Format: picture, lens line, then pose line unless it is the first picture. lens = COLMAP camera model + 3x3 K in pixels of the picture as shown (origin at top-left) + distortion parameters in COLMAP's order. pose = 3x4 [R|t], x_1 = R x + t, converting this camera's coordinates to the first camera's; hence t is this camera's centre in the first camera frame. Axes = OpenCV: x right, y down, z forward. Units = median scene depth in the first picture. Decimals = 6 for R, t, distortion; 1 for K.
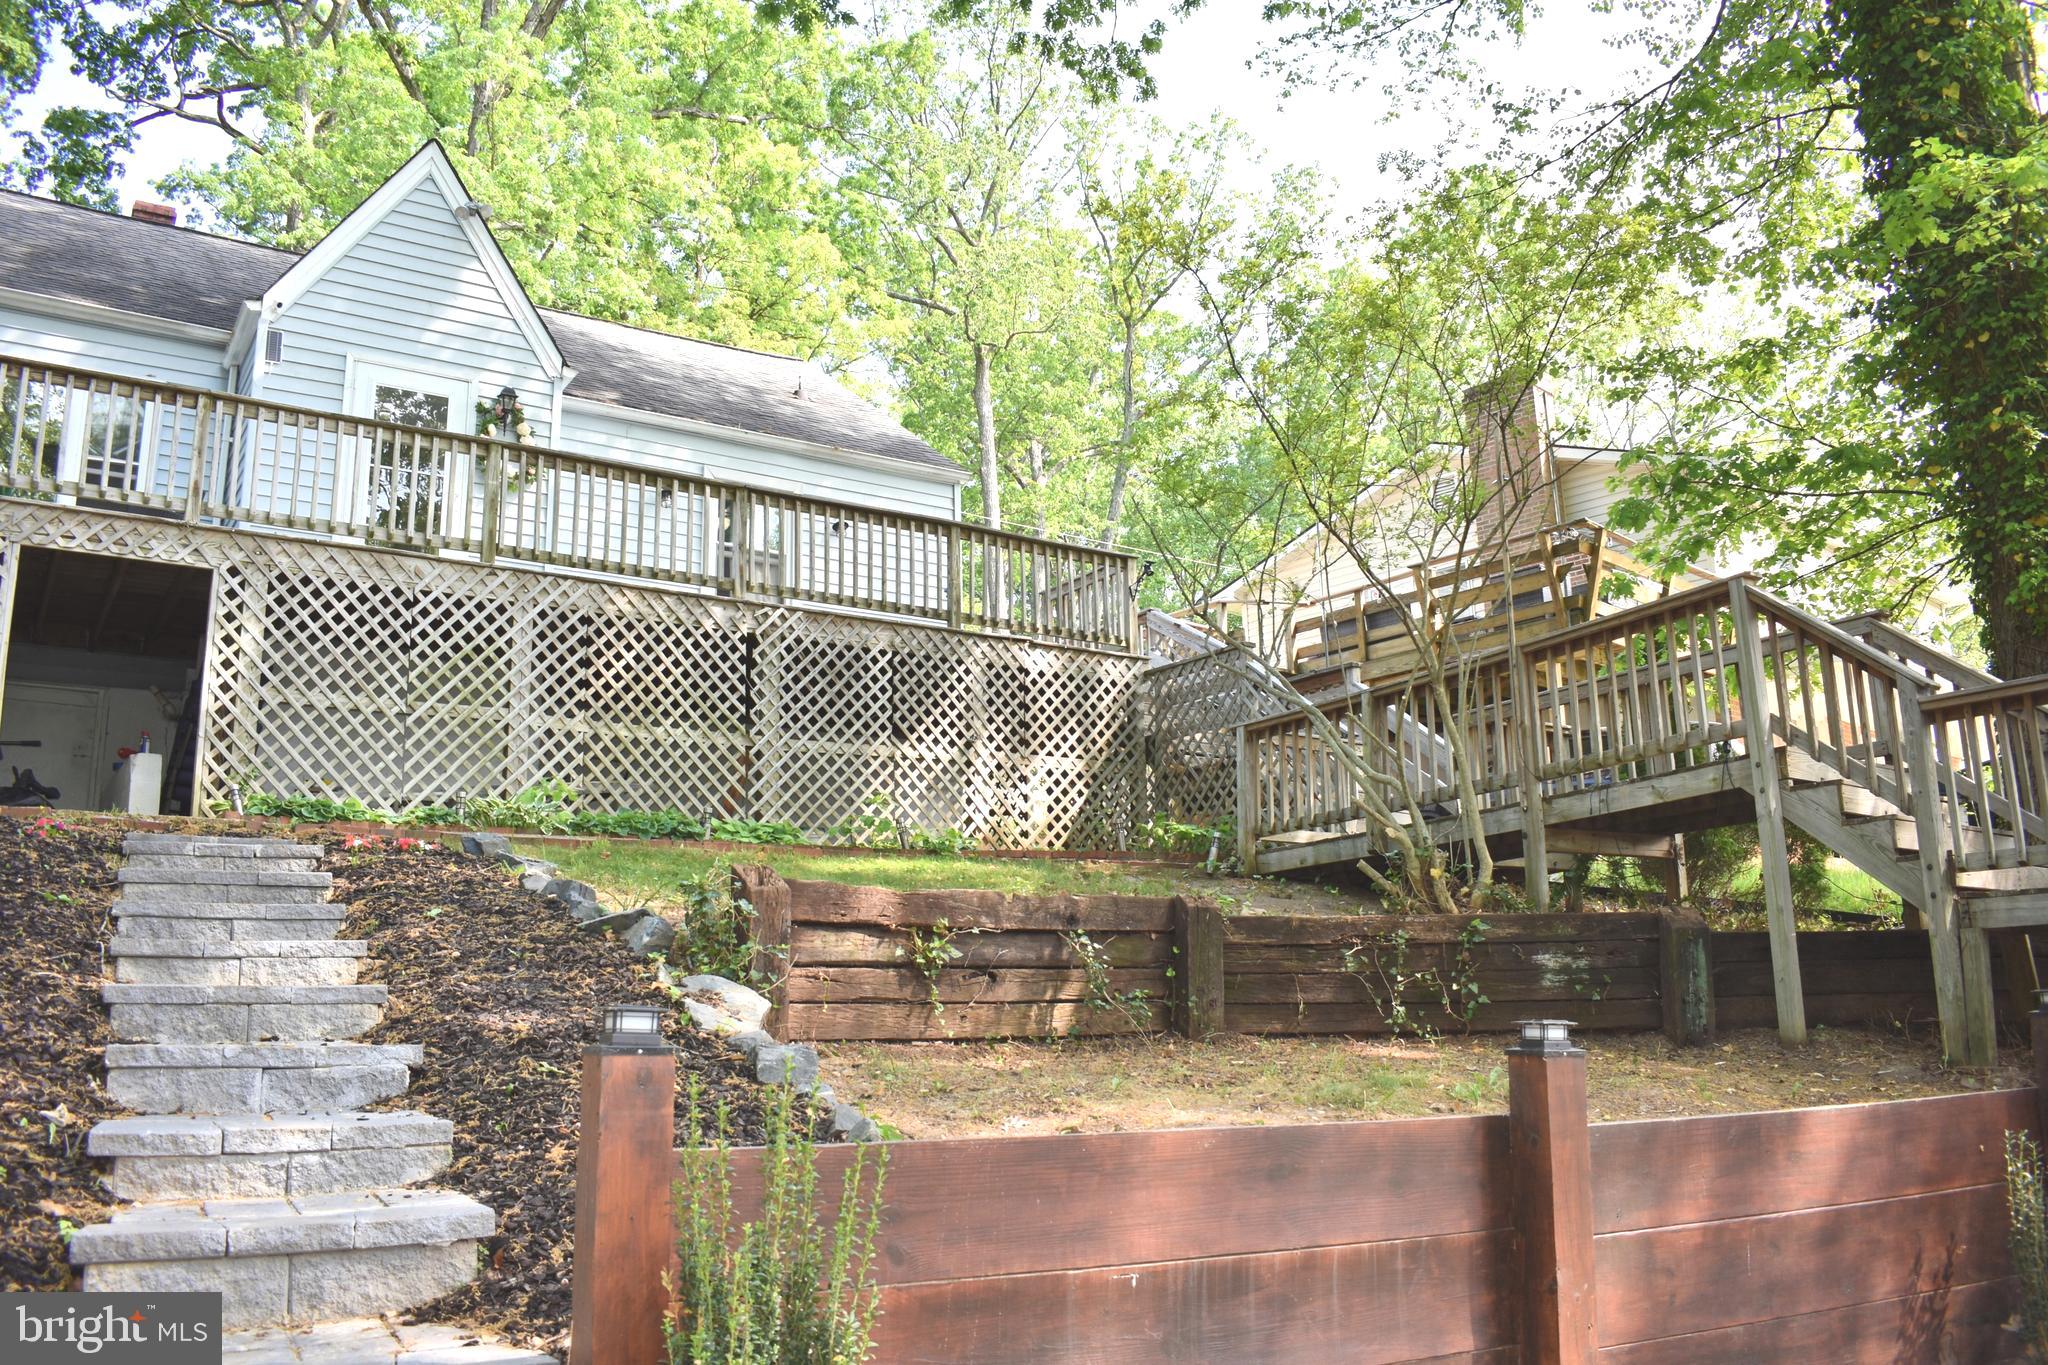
lens RADIAL K [[1643.7, 0, 1024.0], [0, 1643.7, 682.5], [0, 0, 1]] dist [-0.086597, 0.008883]
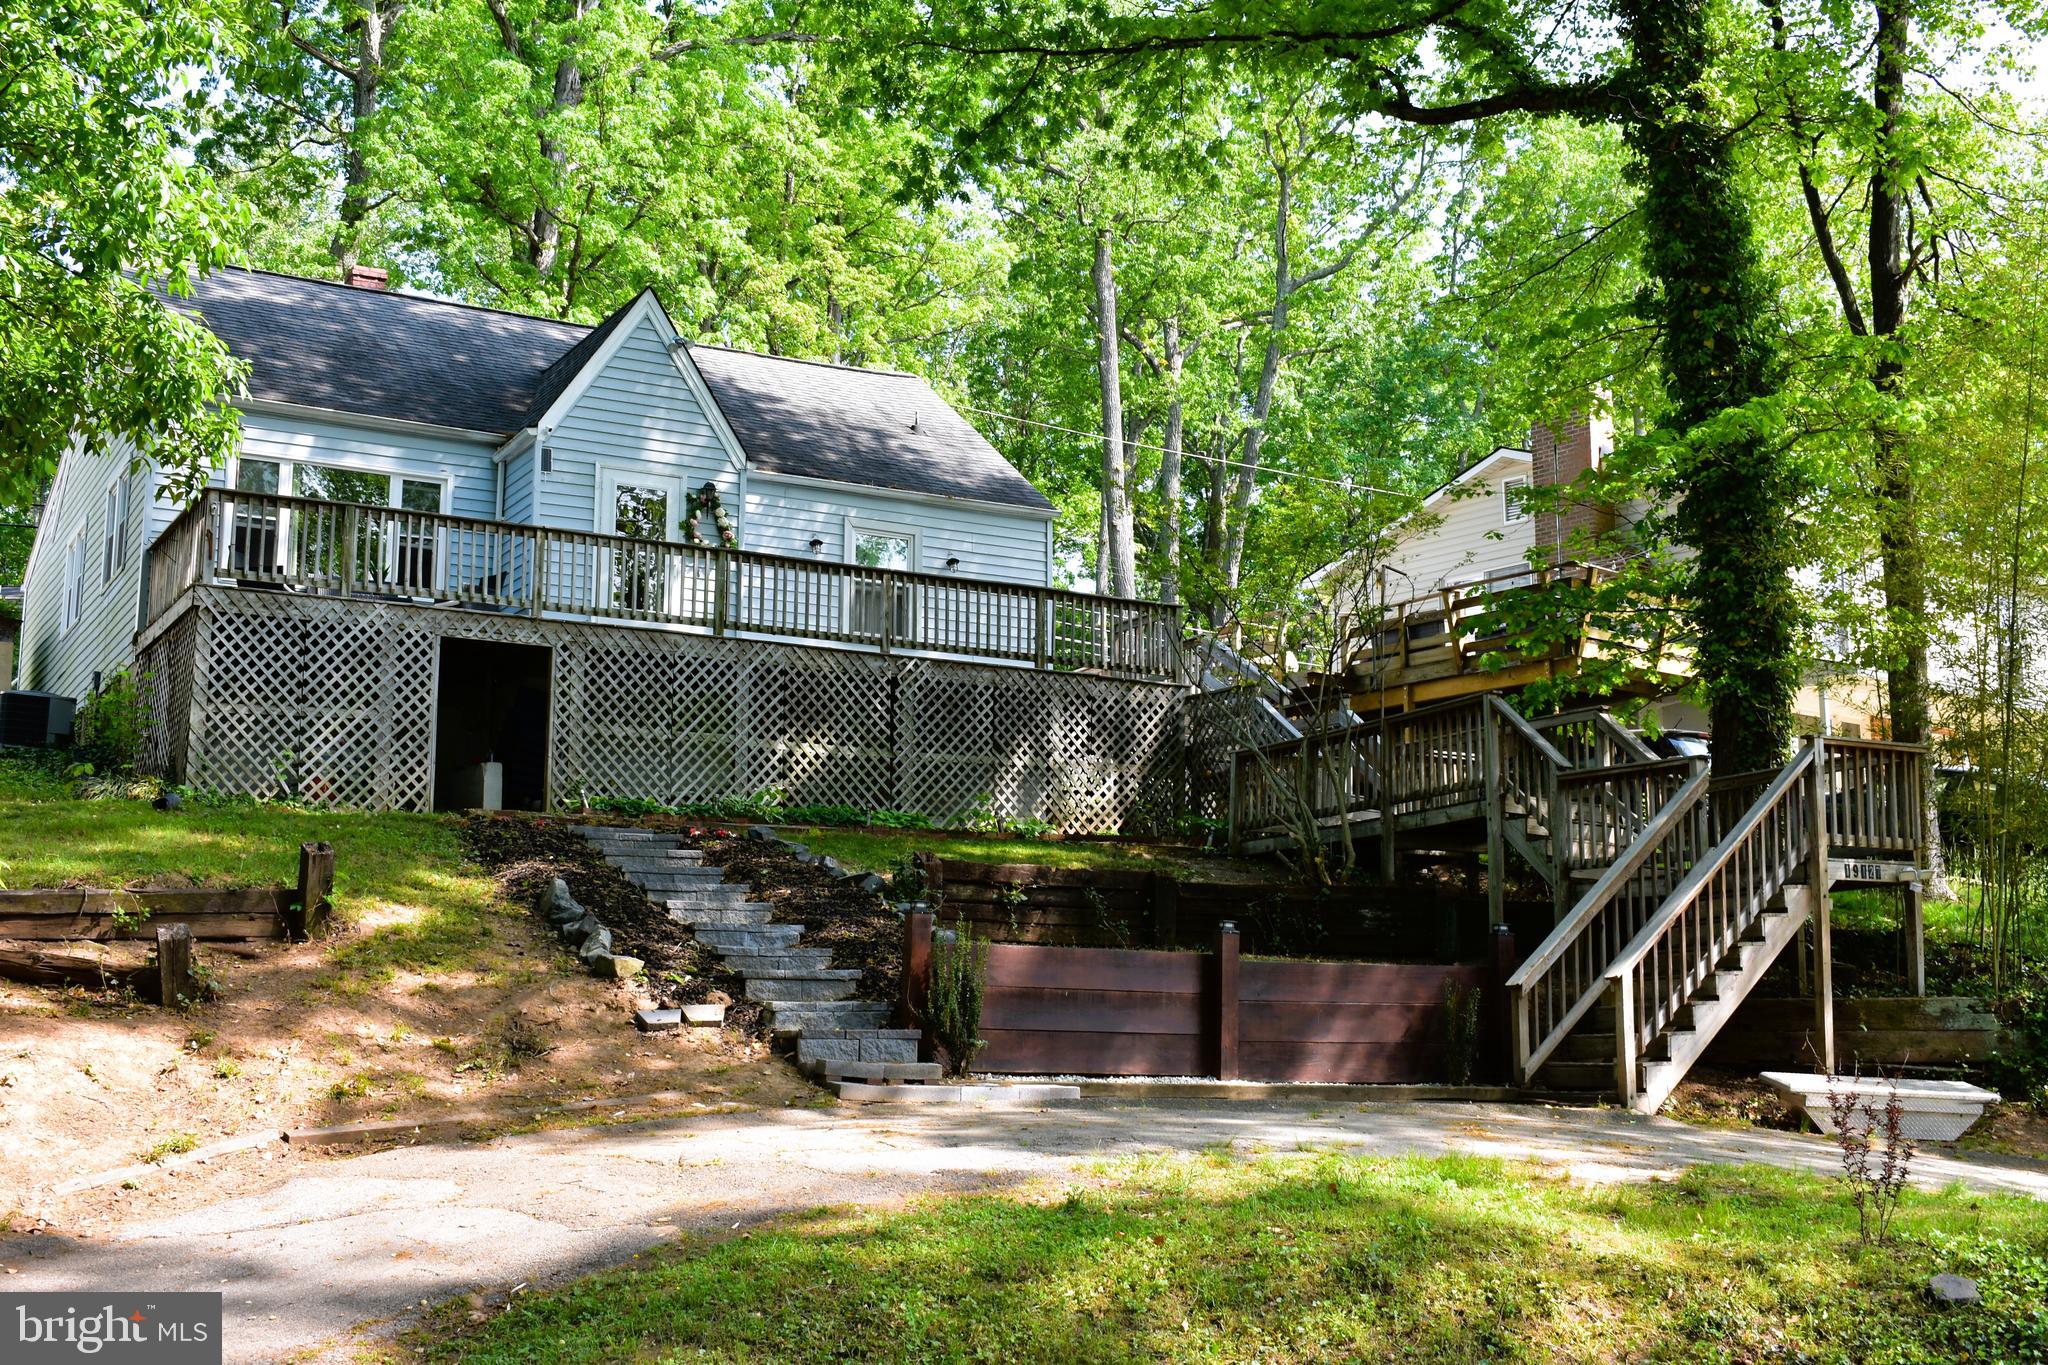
lens RADIAL K [[2348.9, 0, 1012.4], [0, 2348.9, 684.5], [0, 0, 1]] dist [-0.050460, -0.017721]
pose [[0.997322, 0.015926, -0.071385, 0.082604], [-0.011826, 0.998276, 0.057492, -0.146548], [0.072177, -0.056494, 0.995791, -1.043509]]
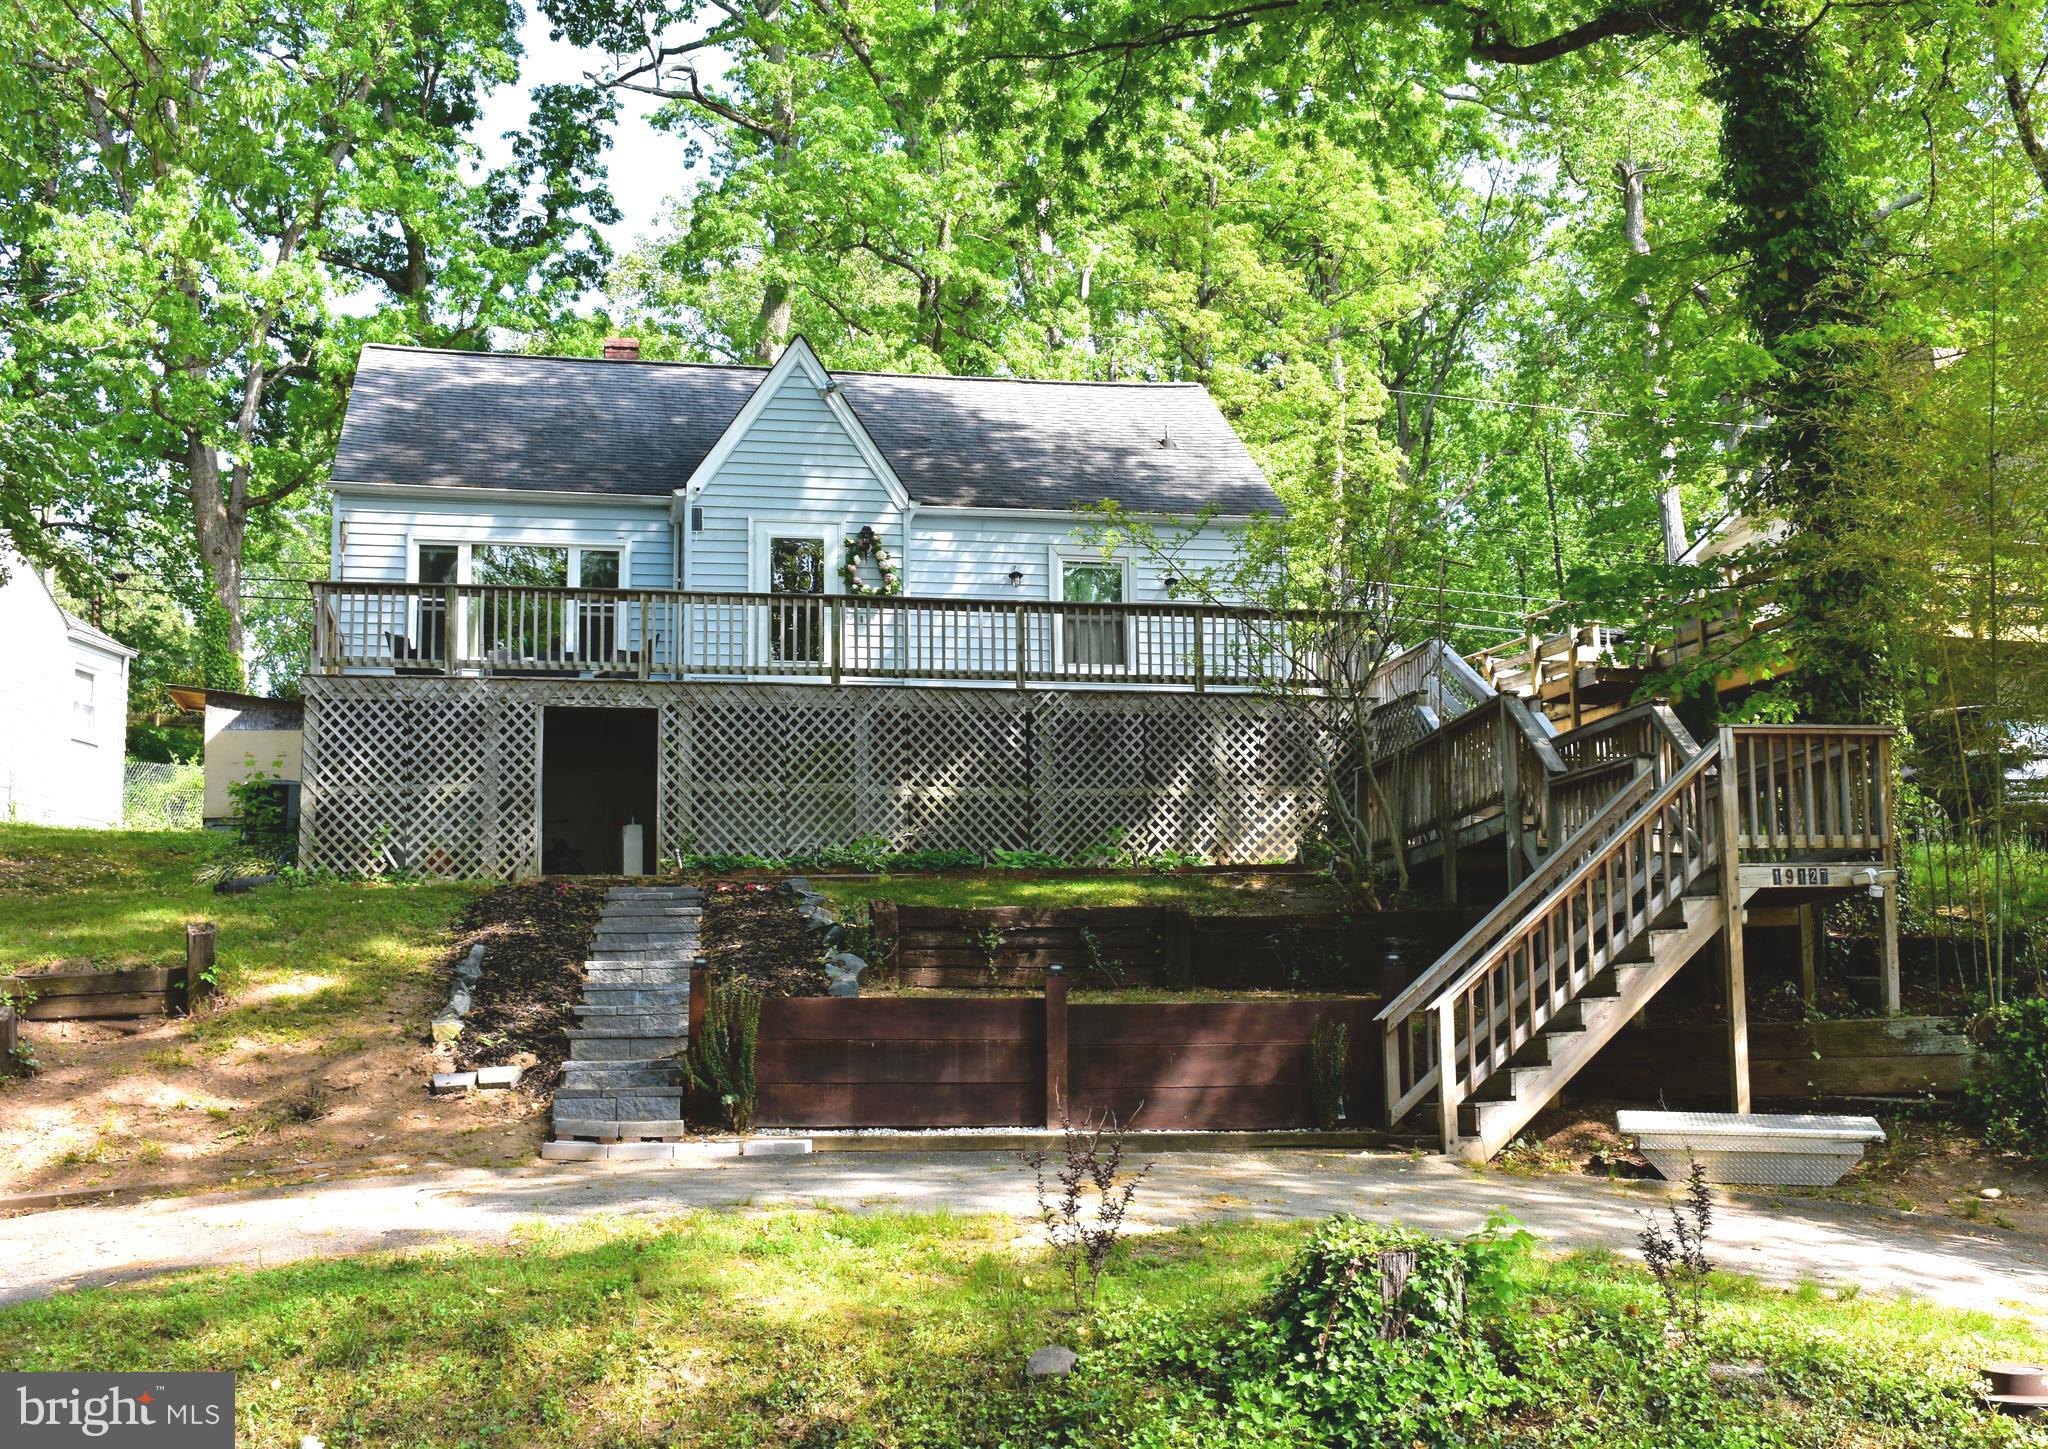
lens RADIAL K [[2497.6, 0, 1088.2], [0, 2497.6, 729.4], [0, 0, 1]] dist [-0.045578, -0.045130]
pose [[0.933192, -0.048481, -0.356094, 0.640071], [0.074790, 0.995364, 0.060480, -0.142927], [0.351510, -0.083072, 0.932491, -0.952448]]
